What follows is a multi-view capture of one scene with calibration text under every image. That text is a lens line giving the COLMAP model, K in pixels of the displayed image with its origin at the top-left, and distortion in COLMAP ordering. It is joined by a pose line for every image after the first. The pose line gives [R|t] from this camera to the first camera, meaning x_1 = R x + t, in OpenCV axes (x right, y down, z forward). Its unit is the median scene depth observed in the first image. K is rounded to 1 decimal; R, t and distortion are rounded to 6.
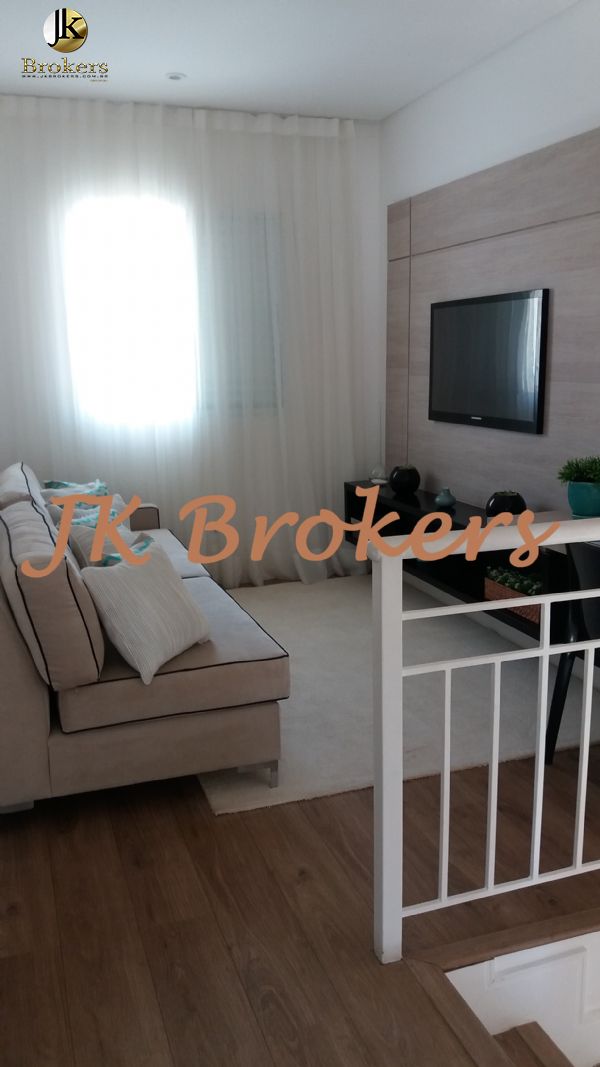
lens RADIAL K [[885.5, 0, 306.9], [0, 885.5, 556.5], [0, 0, 1]] dist [0.100493, -0.358294]
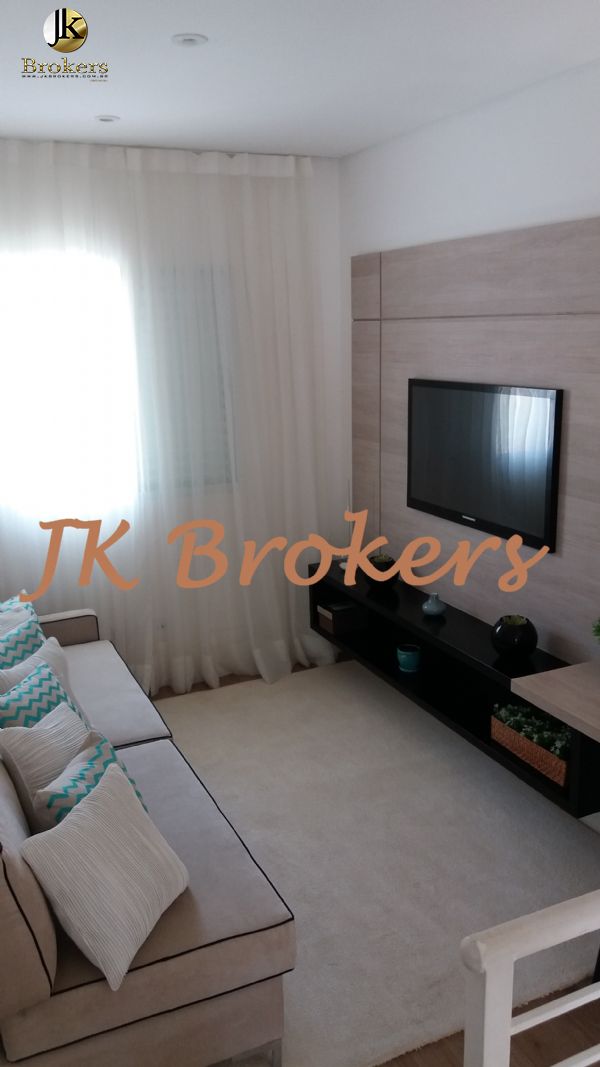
lens RADIAL K [[890.4, 0, 300.0], [0, 890.4, 533.5], [0, 0, 1]] dist [0.096050, -0.187780]
pose [[0.996301, -0.027071, 0.081556, -0.042189], [0.026316, 0.999600, 0.010319, -0.139762], [-0.081803, -0.008135, 0.996615, 0.127886]]
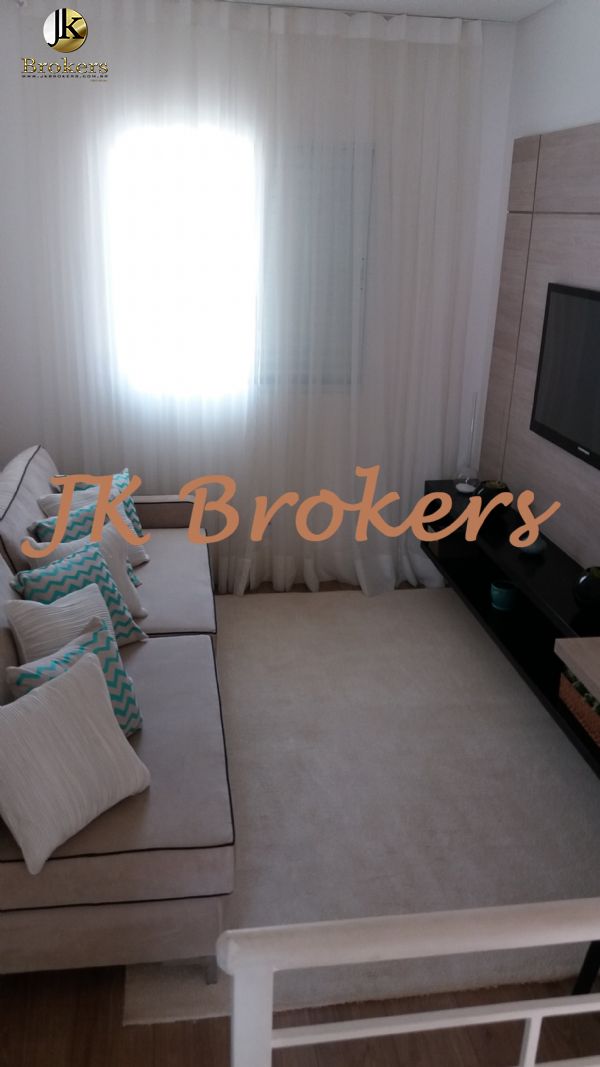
lens RADIAL K [[878.2, 0, 300.0], [0, 878.2, 533.5], [0, 0, 1]] dist [0.094116, -0.187420]
pose [[0.980099, 0.108960, -0.165934, 0.077540], [-0.087827, 0.987646, 0.129779, -0.147614], [0.178025, -0.112623, 0.977560, 0.185688]]
